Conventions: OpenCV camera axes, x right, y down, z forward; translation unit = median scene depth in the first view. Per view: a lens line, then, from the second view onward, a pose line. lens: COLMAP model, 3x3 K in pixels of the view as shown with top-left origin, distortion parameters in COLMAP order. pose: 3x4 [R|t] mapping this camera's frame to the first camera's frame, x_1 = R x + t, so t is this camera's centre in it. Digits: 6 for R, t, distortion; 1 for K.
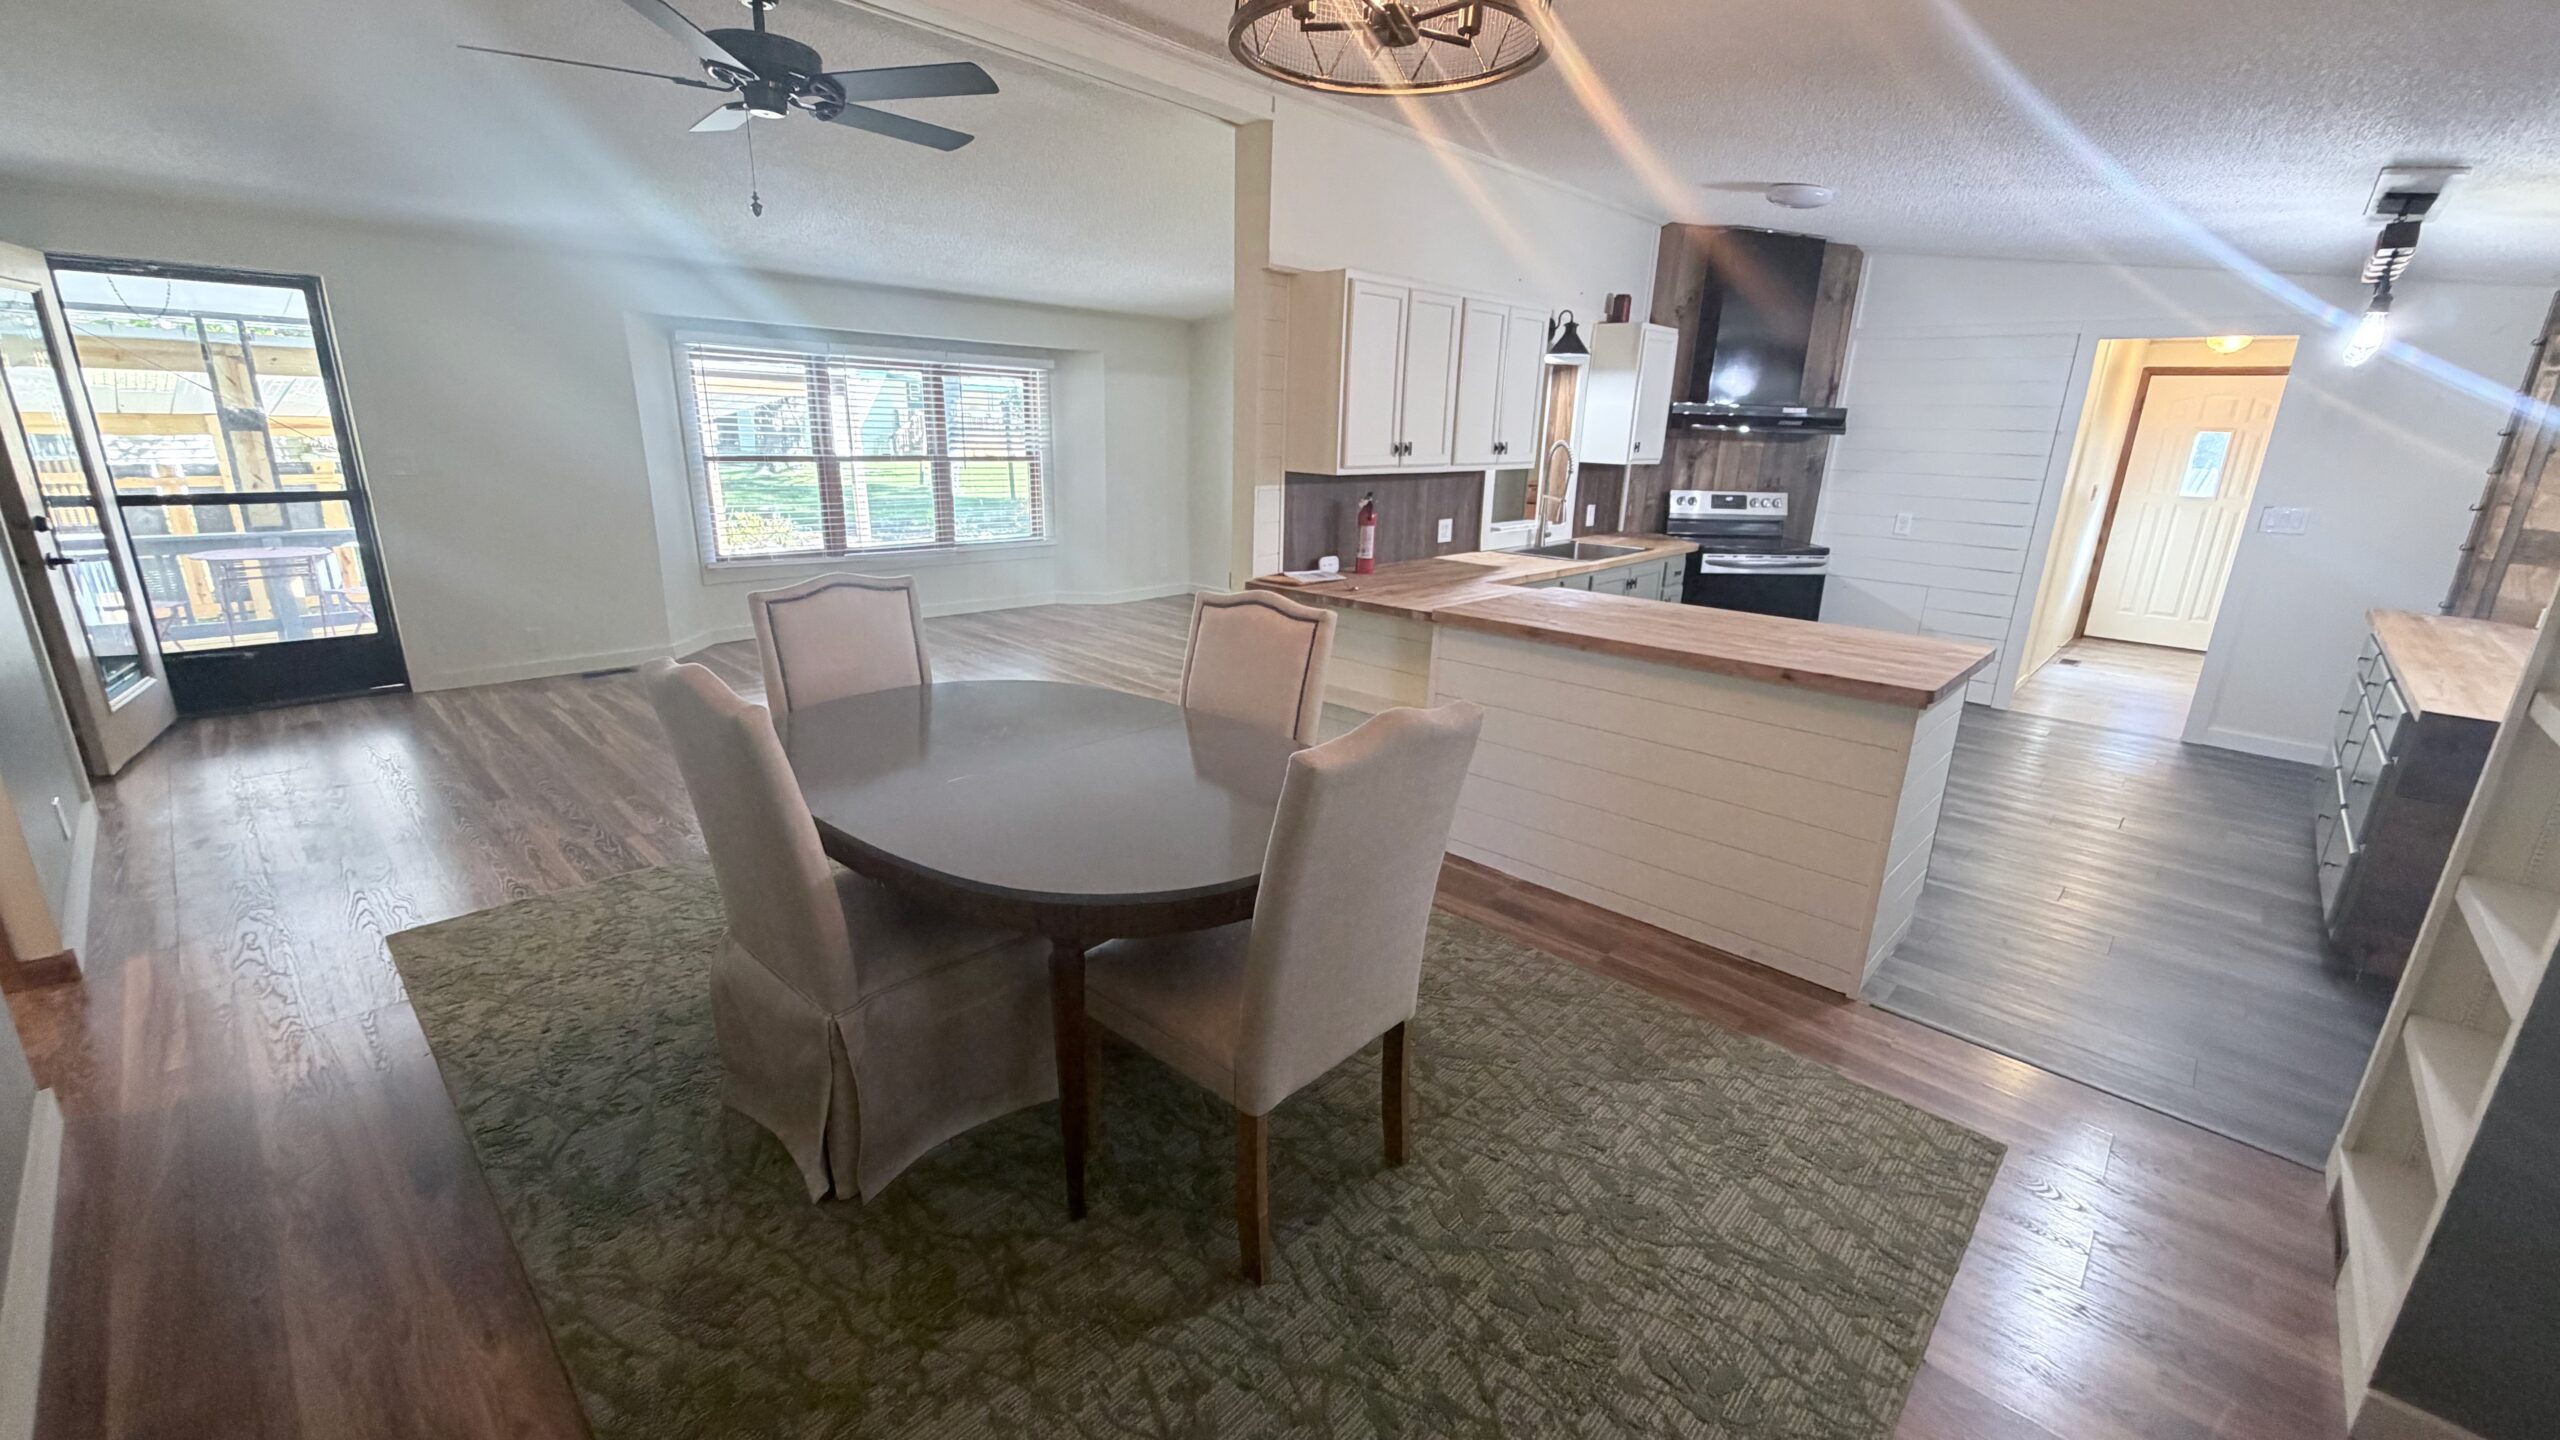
lens RADIAL K [[1021.7, 0, 1272.2], [0, 1021.7, 718.9], [0, 0, 1]] dist [0.000517, 0.000030]
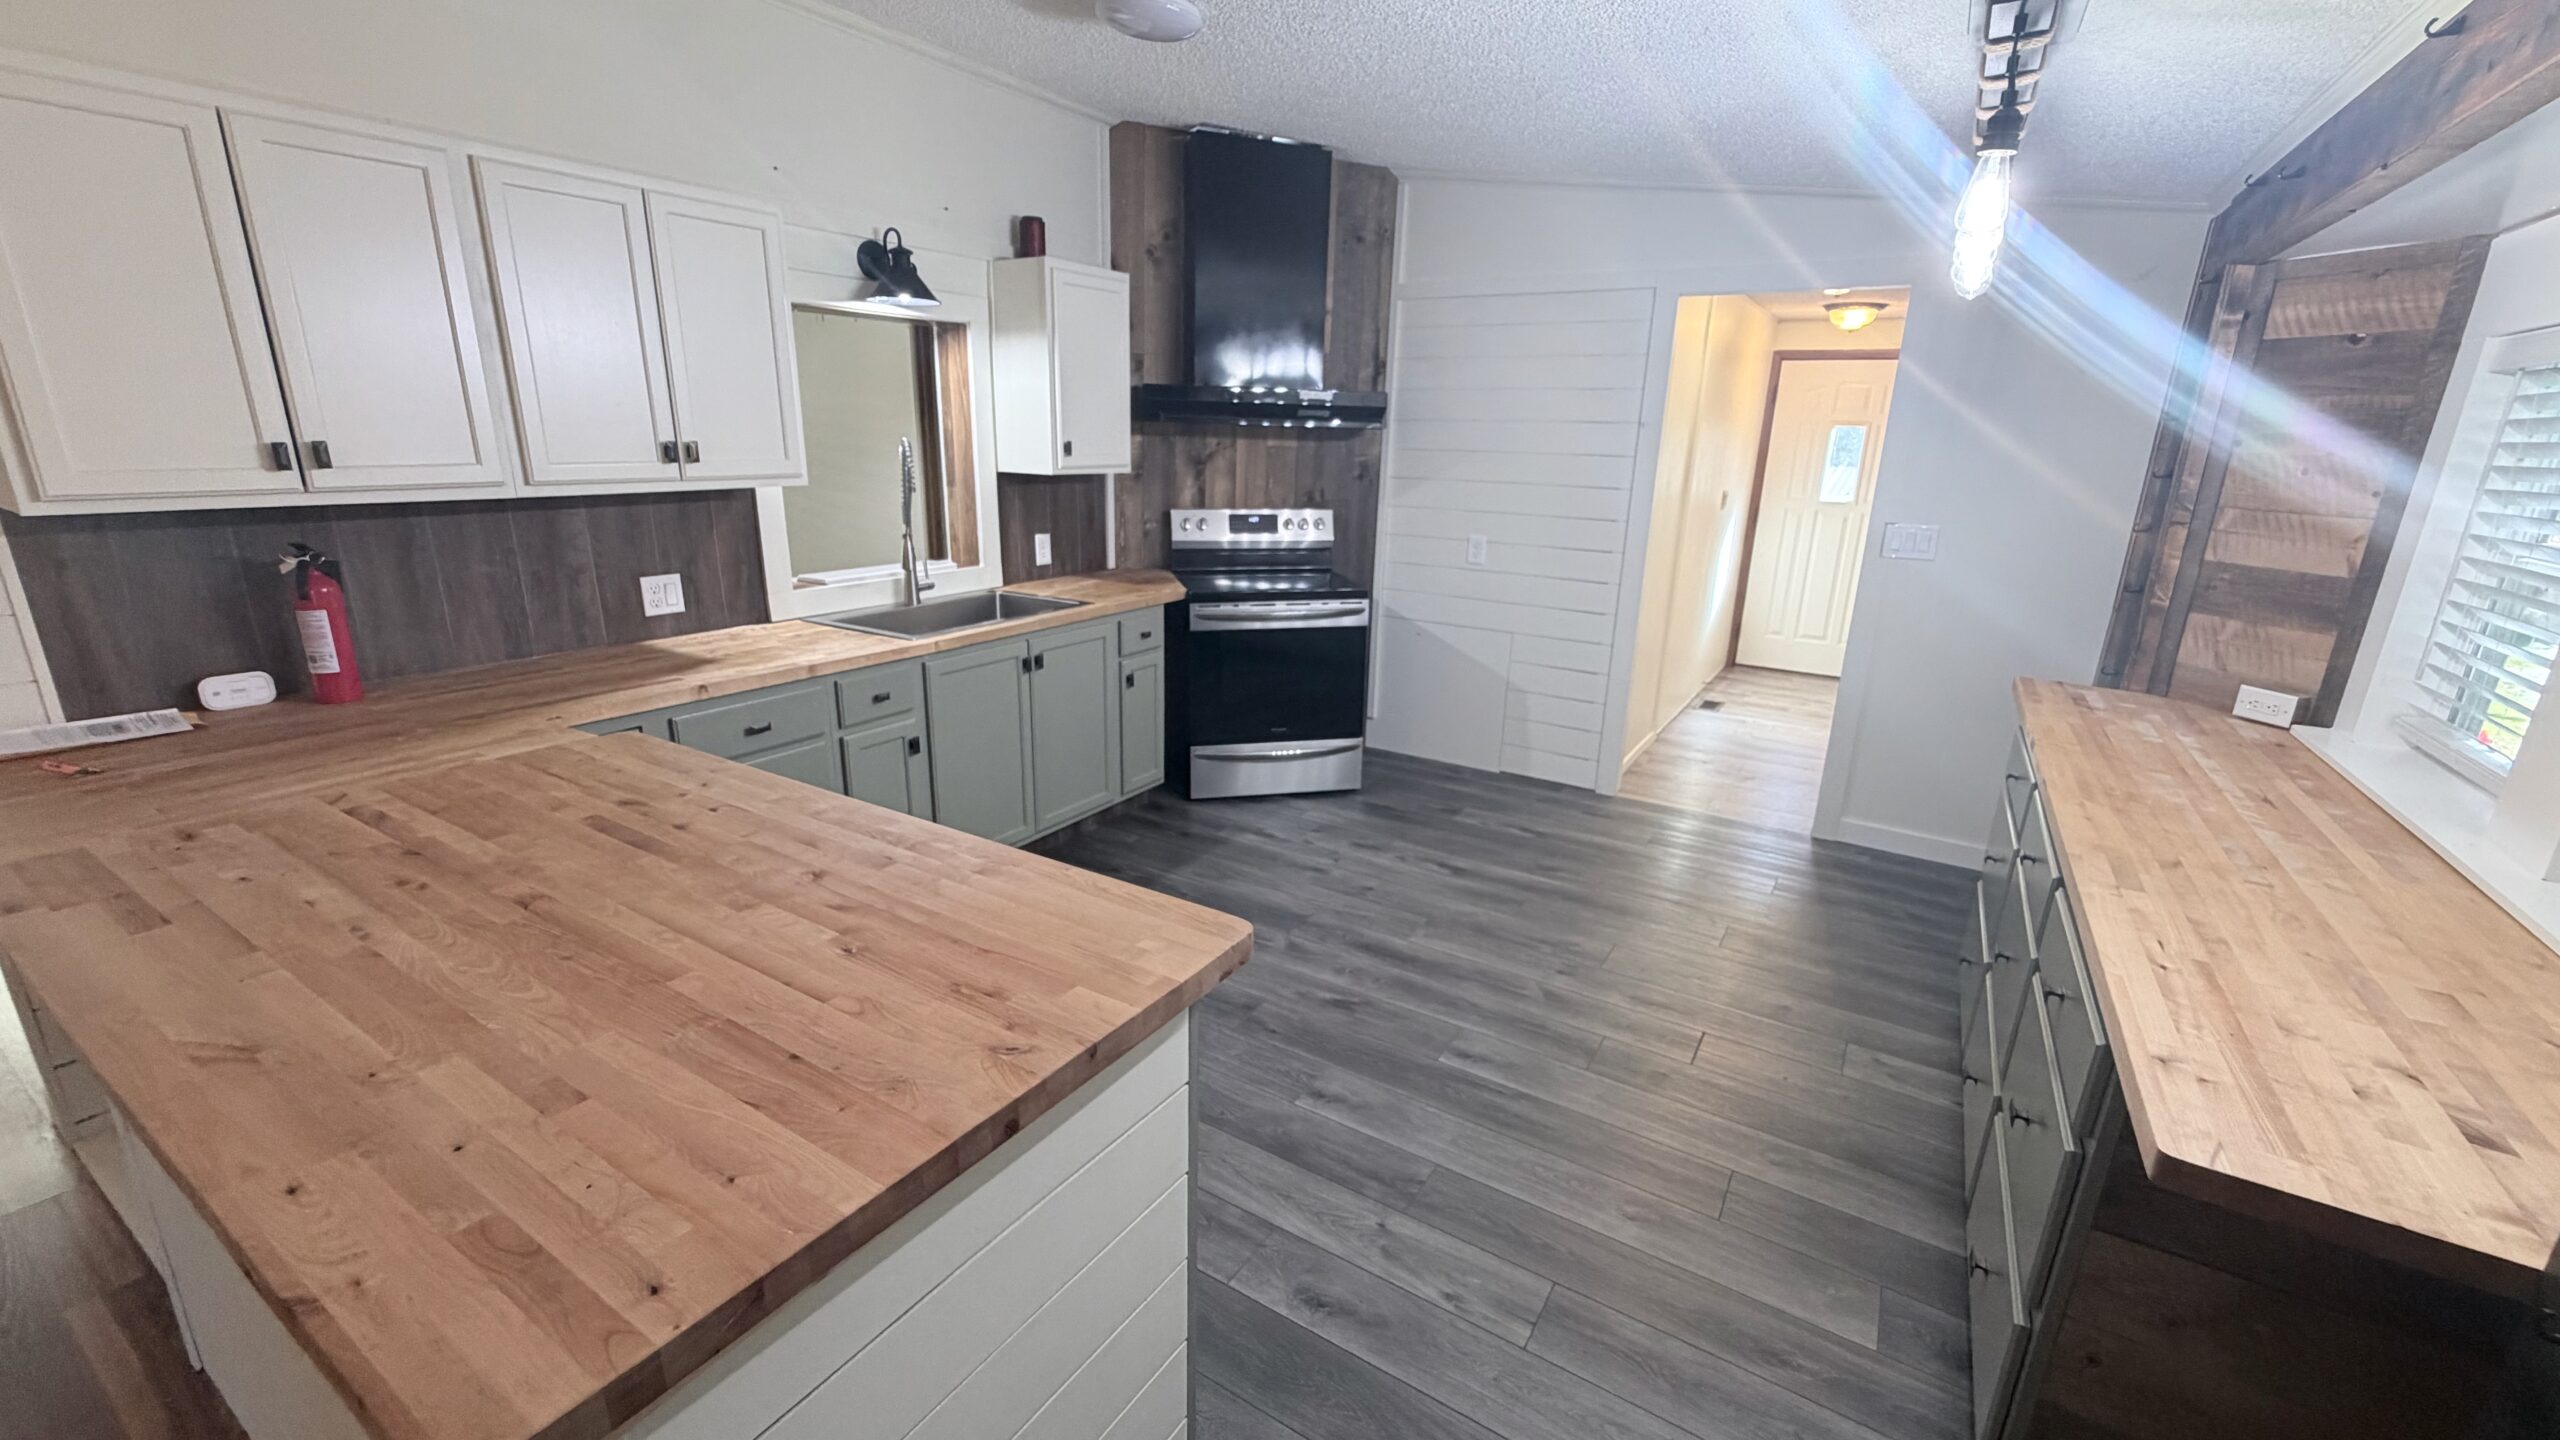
lens RADIAL K [[1024.2, 0, 1268.6], [0, 1024.2, 721.5], [0, 0, 1]] dist [-0.003760, -0.000085]
pose [[0.980630, -0.057857, 0.187130, 0.344118], [0.058388, 0.998290, 0.002678, -0.082007], [-0.186965, 0.008300, 0.982331, 0.320217]]
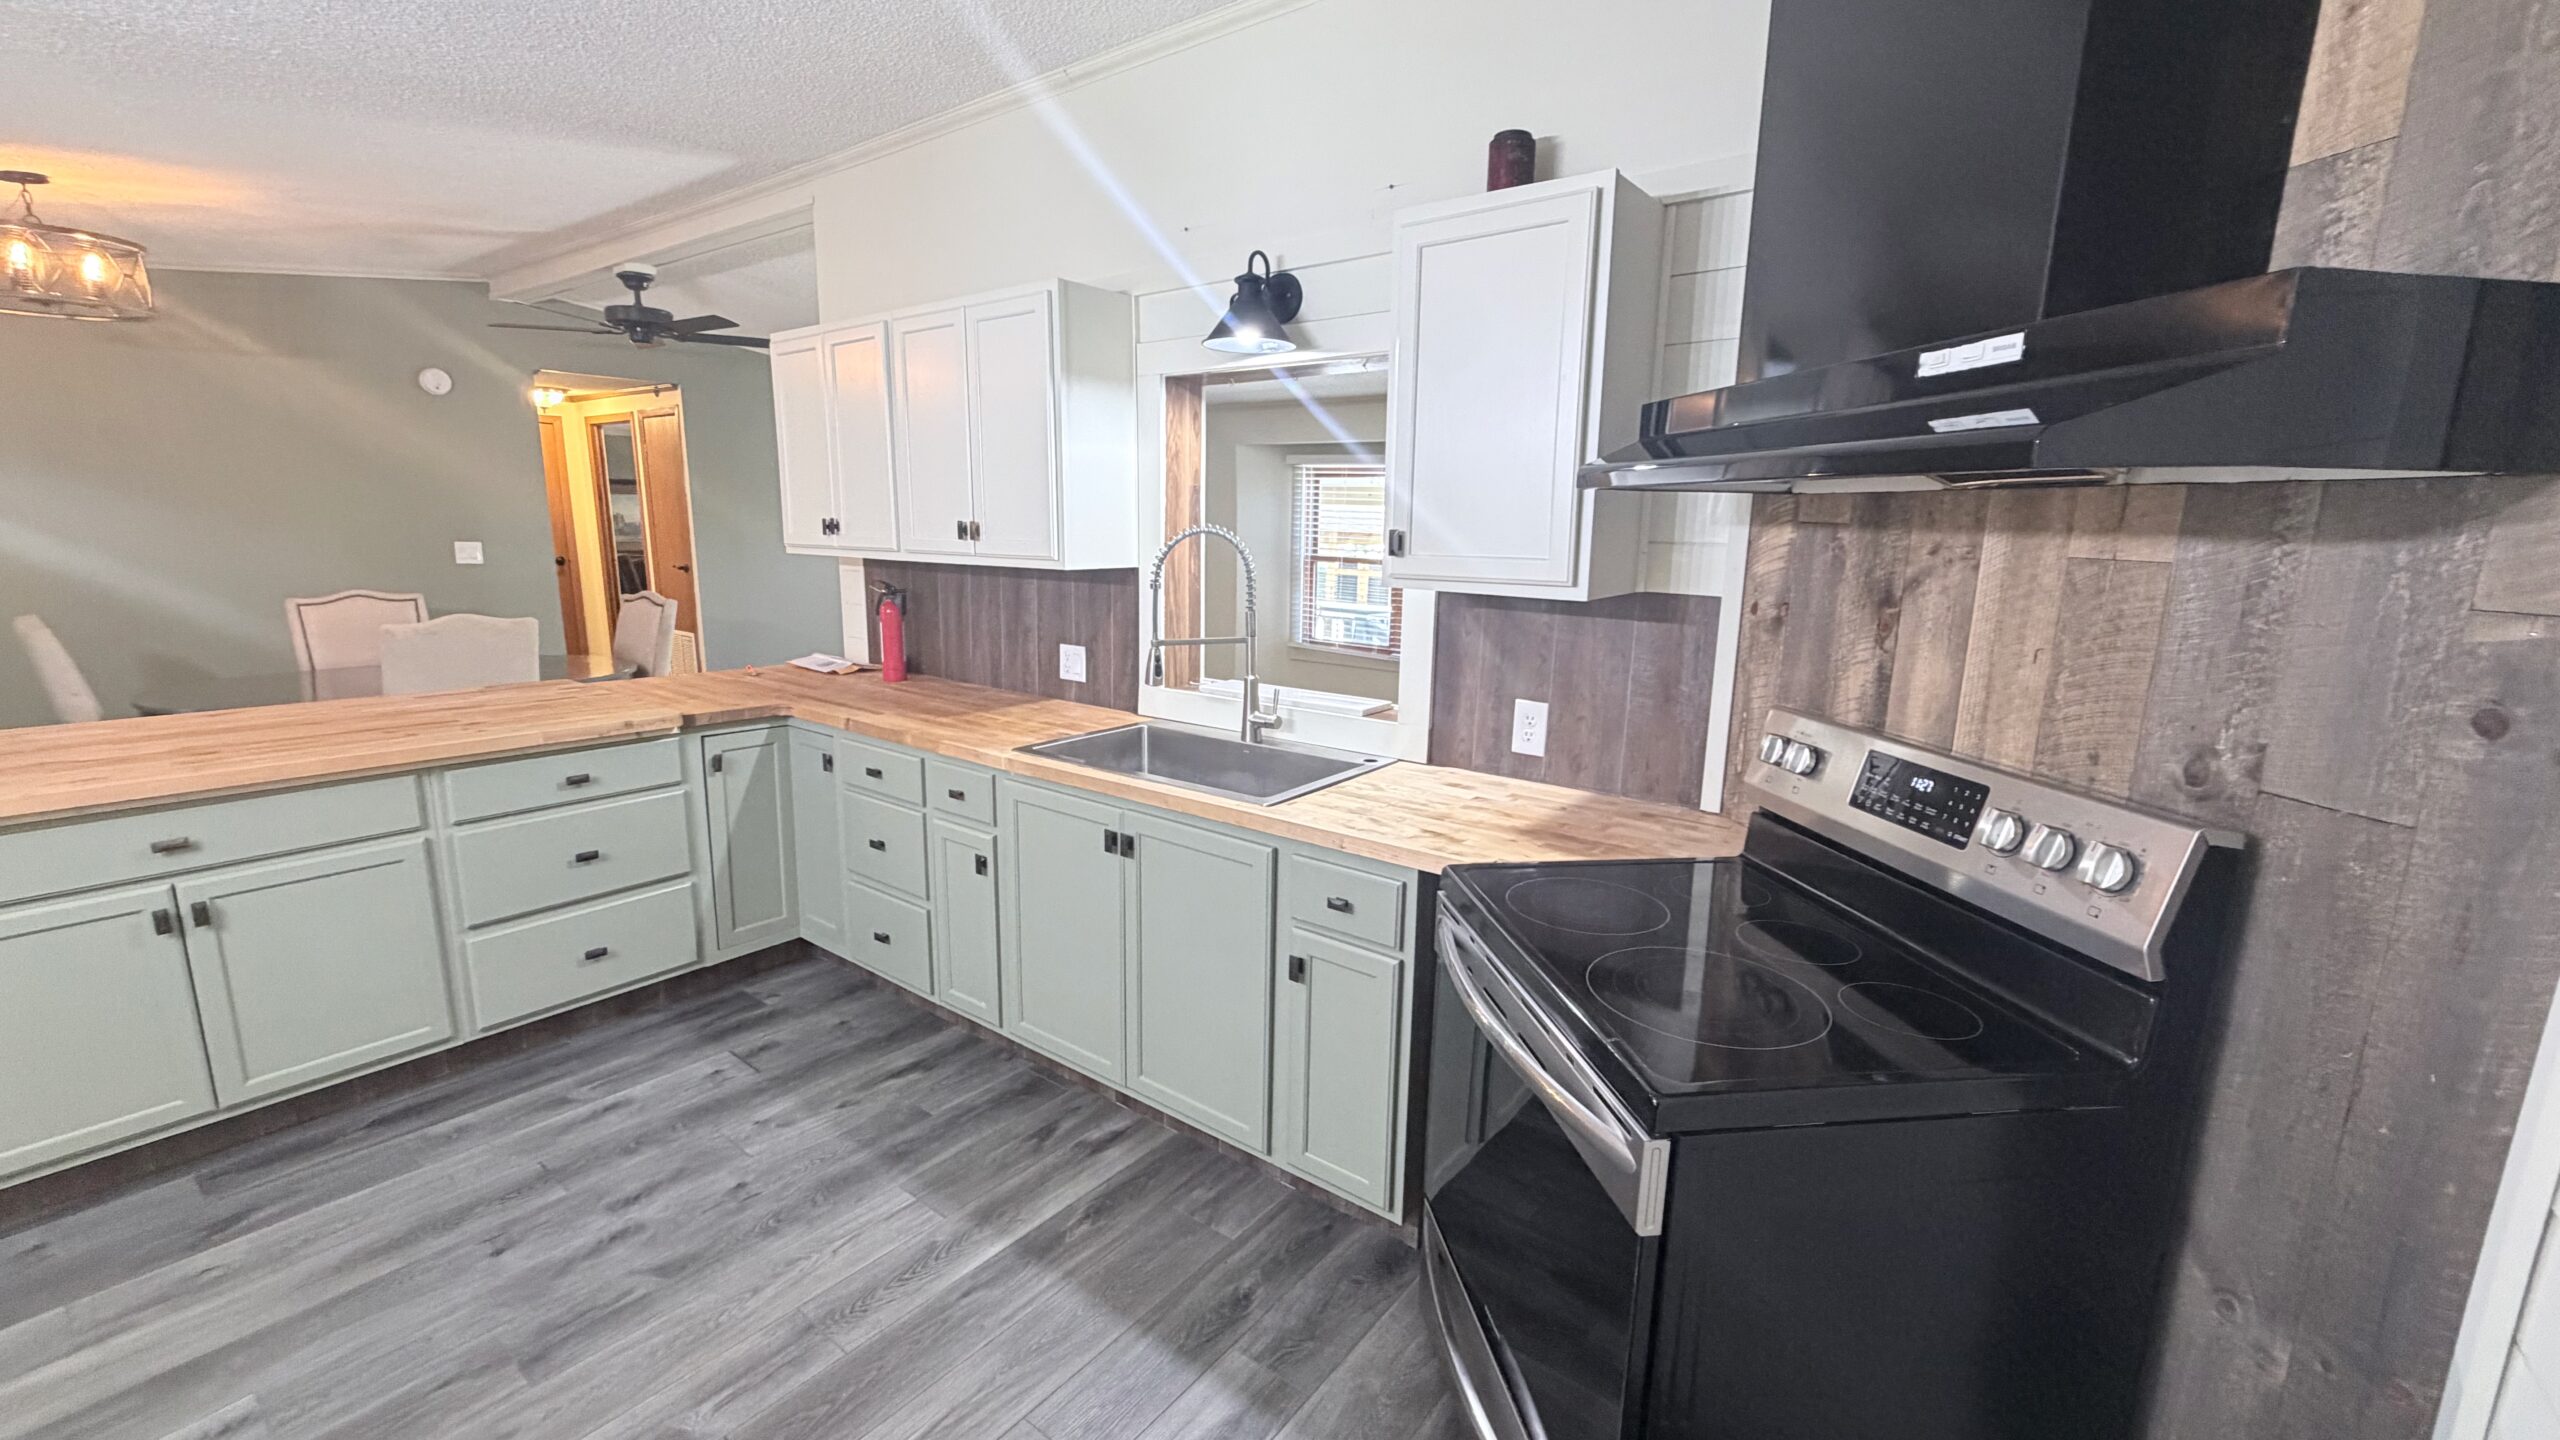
lens RADIAL K [[1021.7, 0, 1272.2], [0, 1021.7, 718.9], [0, 0, 1]] dist [0.000517, 0.000030]
pose [[0.103102, 0.166027, -0.980717, 0.710558], [-0.293056, 0.947276, 0.129558, -0.236254], [0.950520, 0.274048, 0.146321, 0.904611]]
